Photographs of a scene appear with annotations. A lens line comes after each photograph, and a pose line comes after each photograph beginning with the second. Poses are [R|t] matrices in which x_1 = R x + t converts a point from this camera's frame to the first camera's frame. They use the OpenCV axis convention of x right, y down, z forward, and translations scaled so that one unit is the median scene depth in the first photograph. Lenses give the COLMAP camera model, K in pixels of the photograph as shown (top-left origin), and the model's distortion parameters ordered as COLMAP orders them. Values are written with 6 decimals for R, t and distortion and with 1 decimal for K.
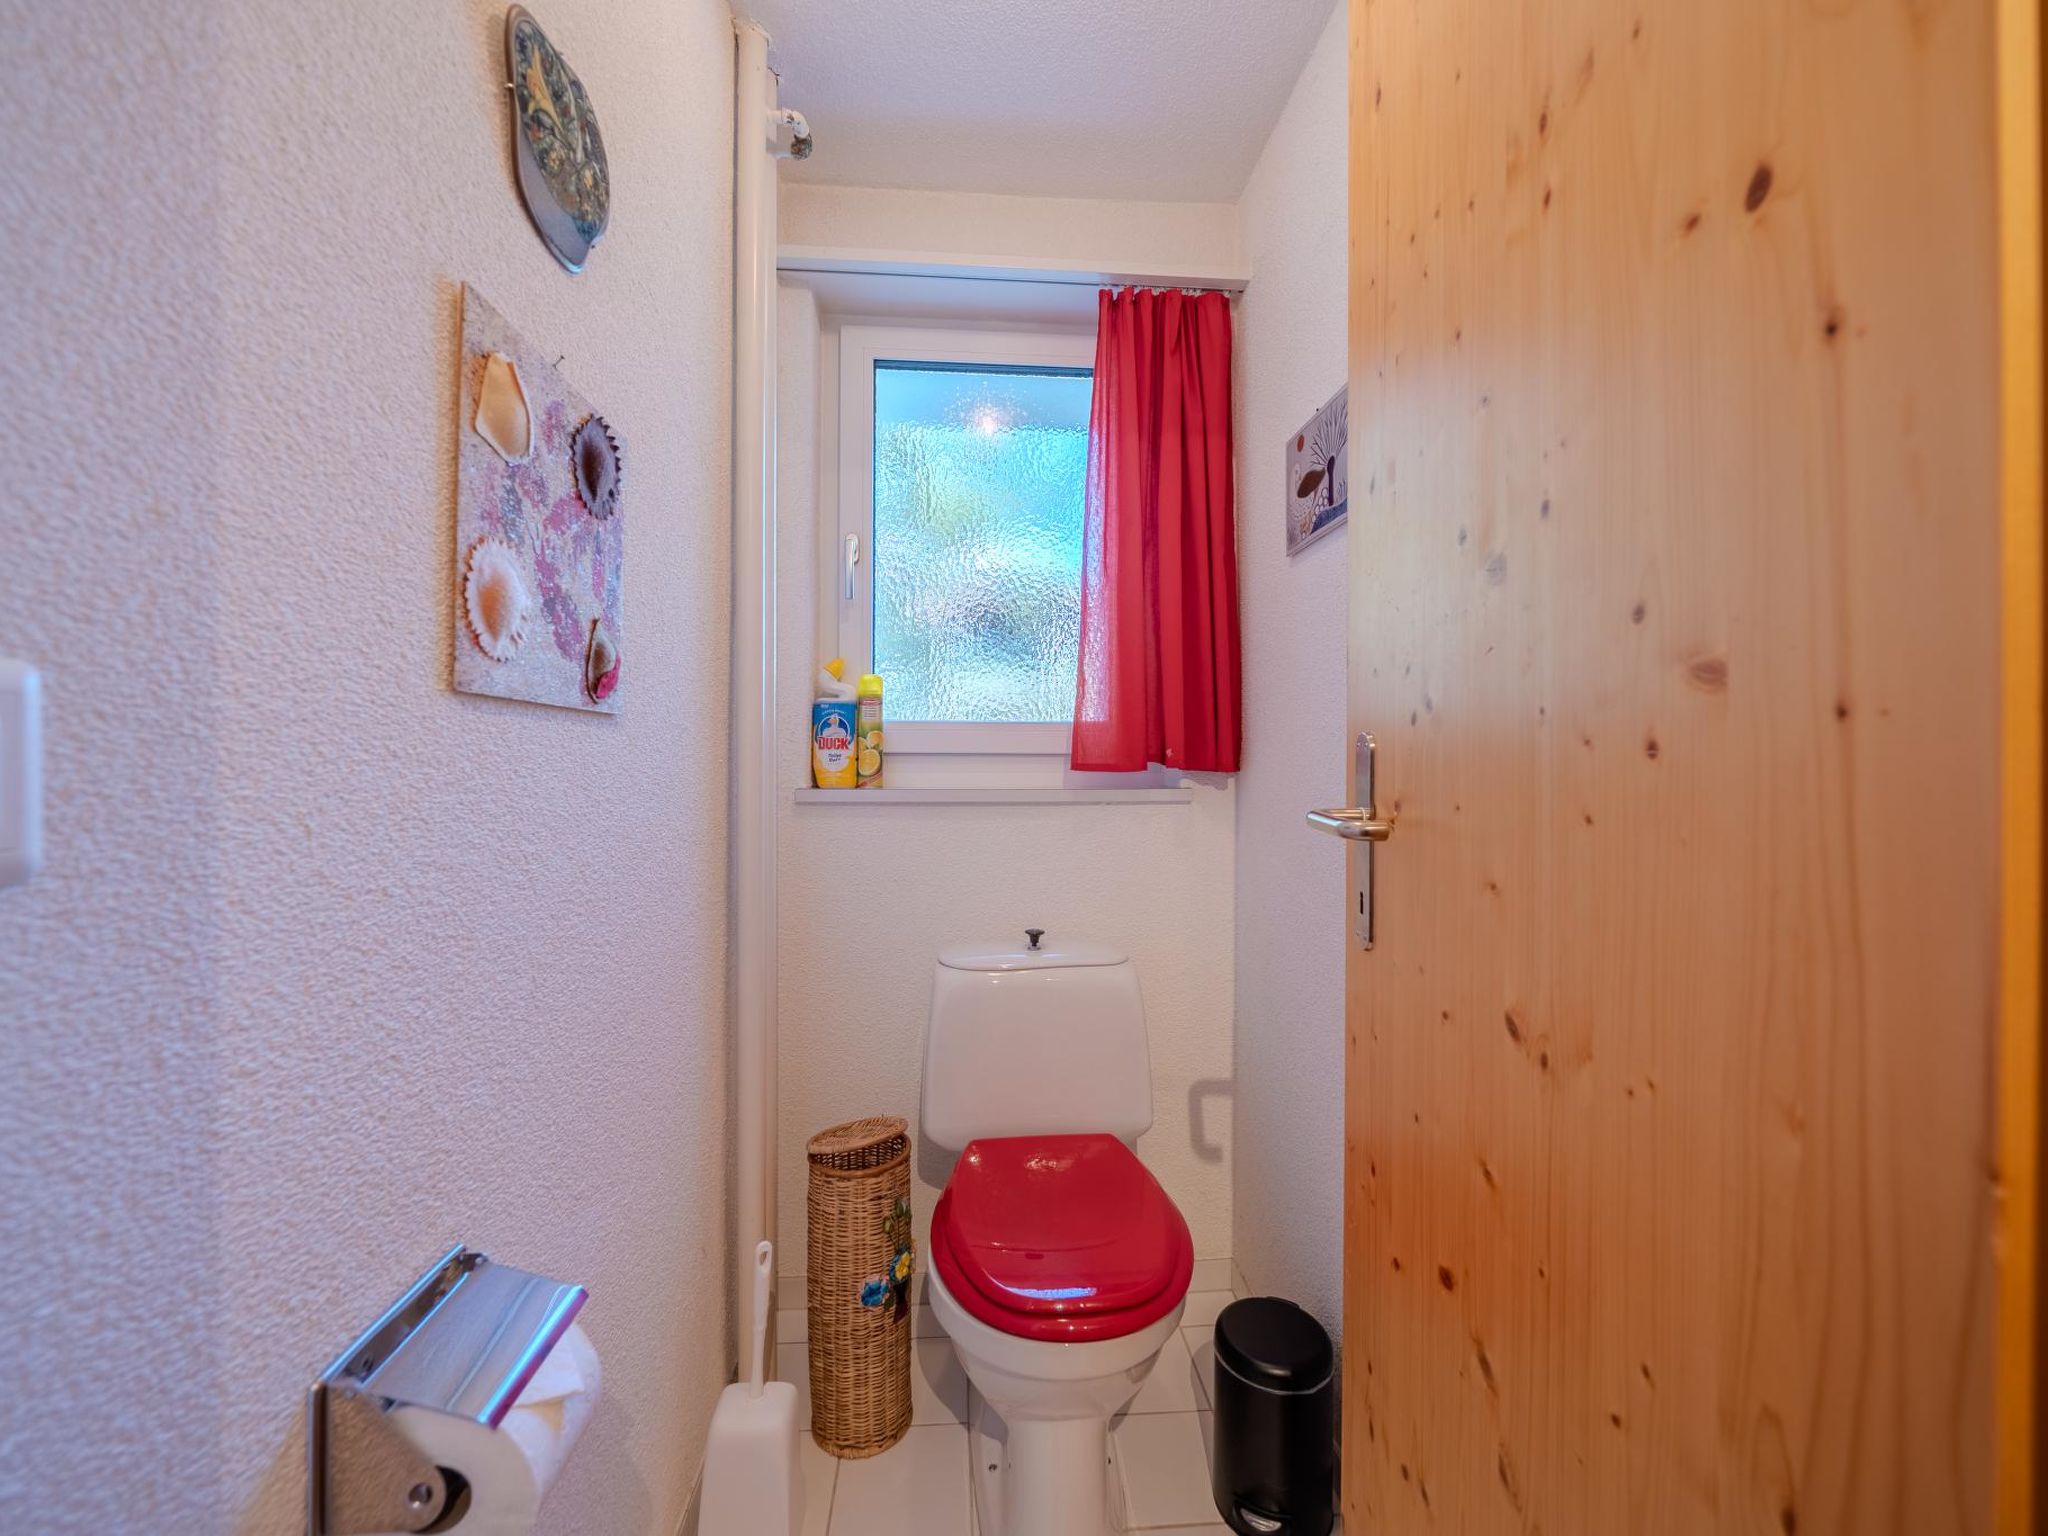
lens RADIAL K [[814.1, 0, 1025.0], [0, 814.1, 753.7], [0, 0, 1]] dist [0.000487, -0.000032]
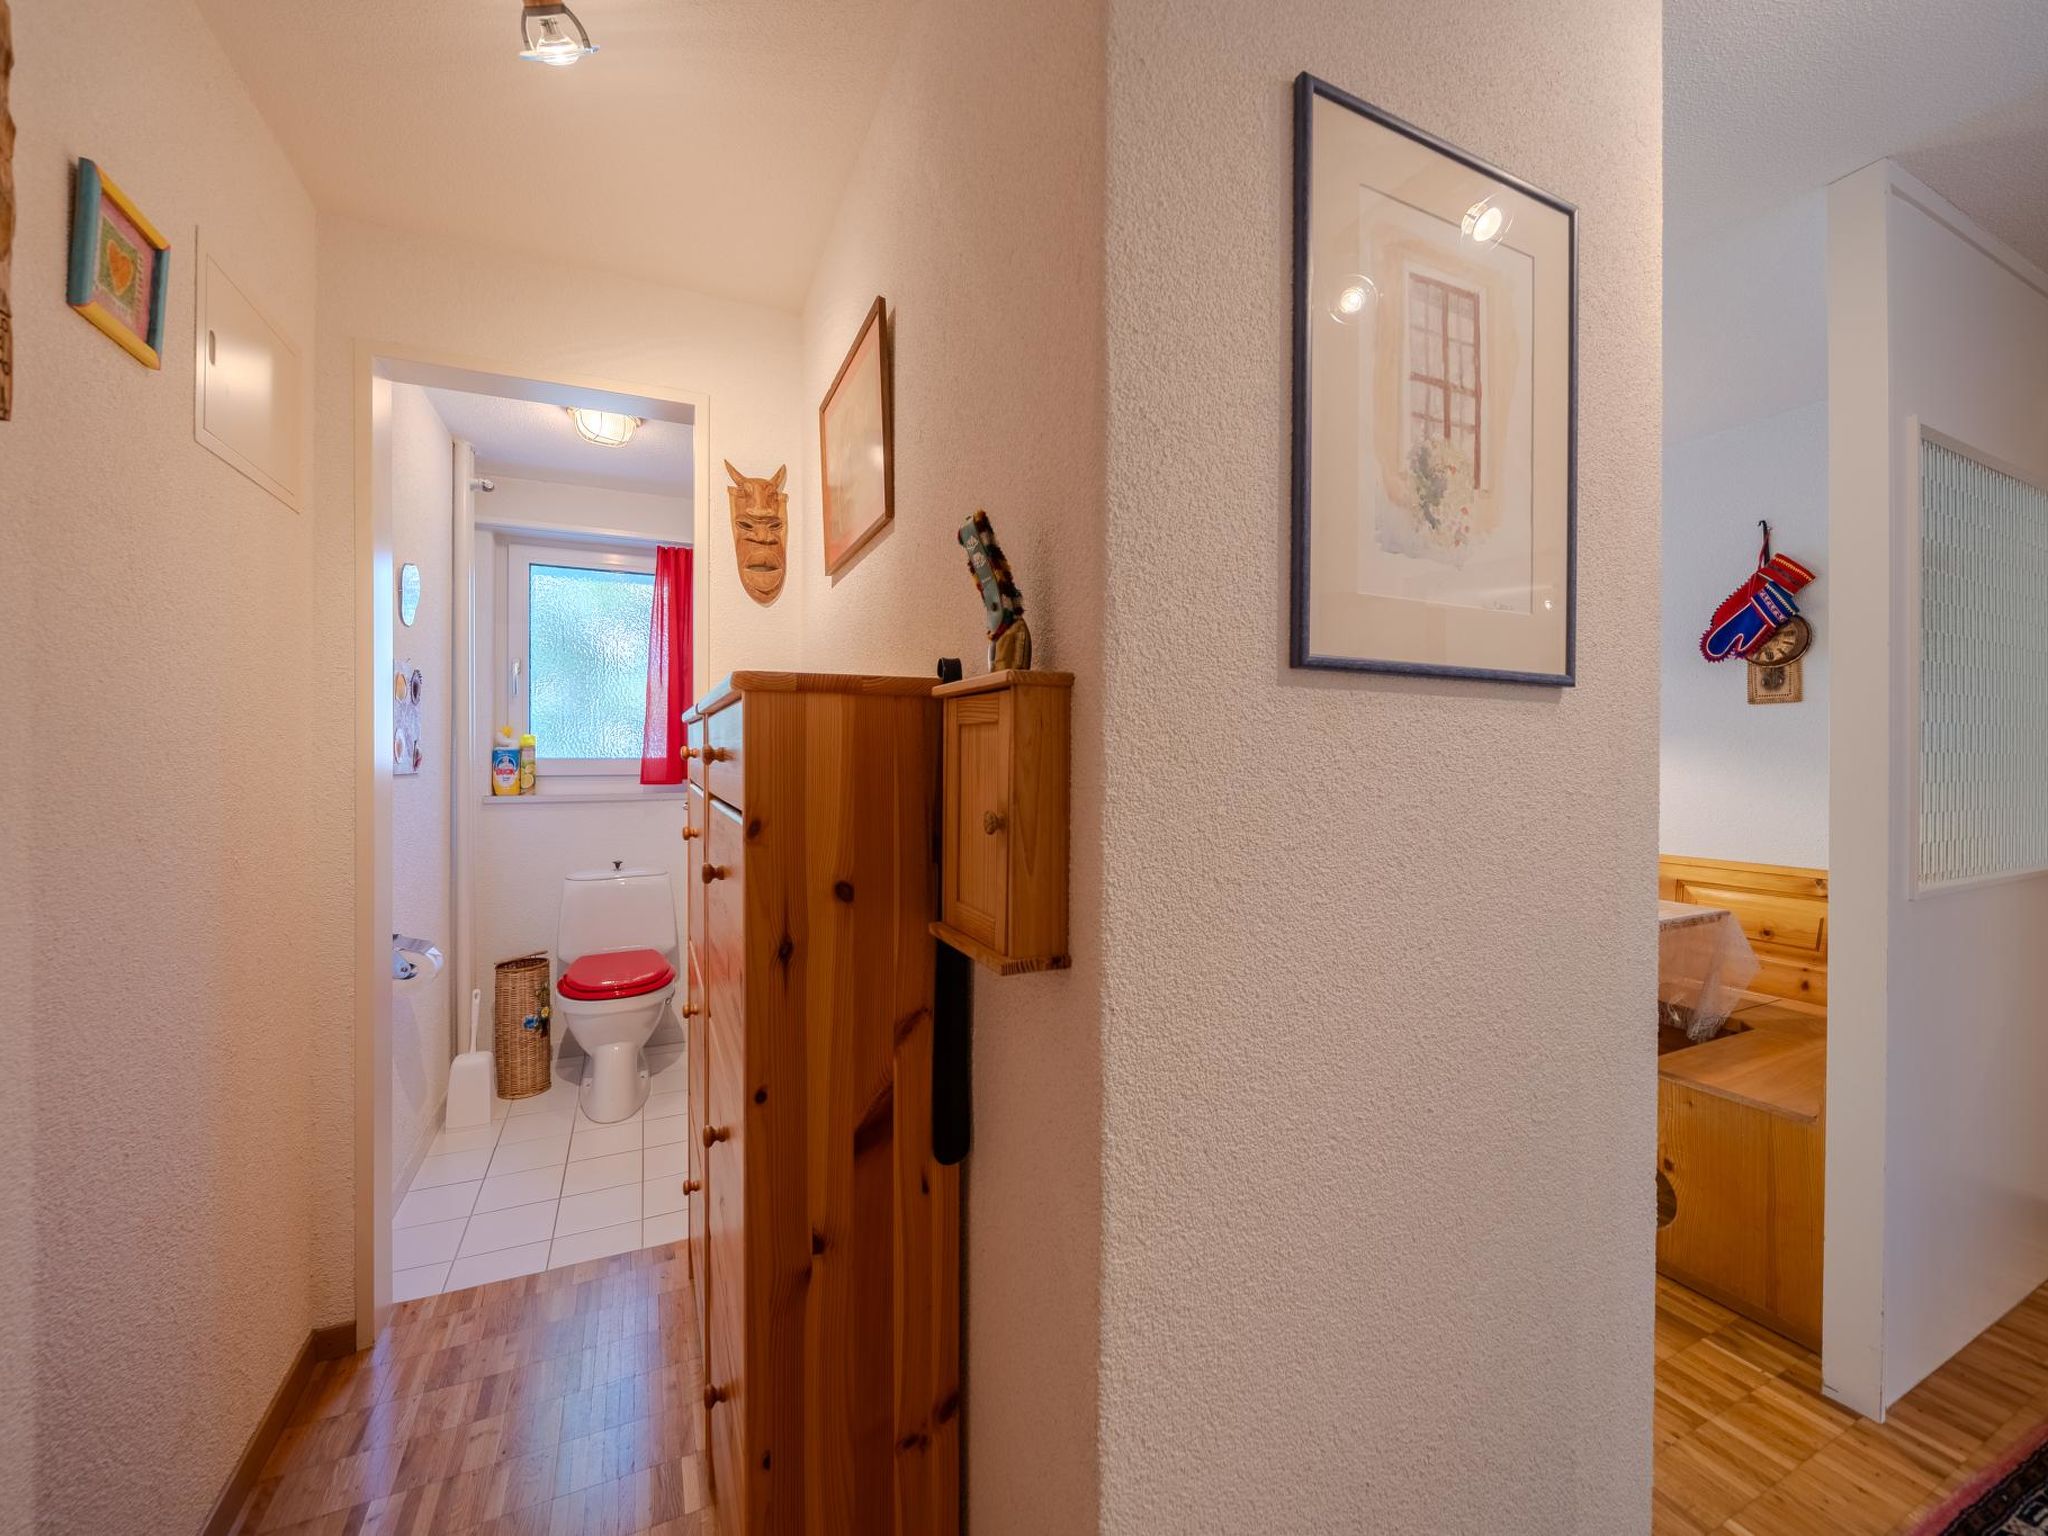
lens RADIAL K [[814.1, 0, 1025.0], [0, 814.1, 753.7], [0, 0, 1]] dist [0.000487, -0.000032]
pose [[0.935758, -0.000165, 0.352643, 0.239683], [-0.003747, 0.999939, 0.010410, -0.082394], [-0.352623, -0.011063, 0.935700, -1.259965]]
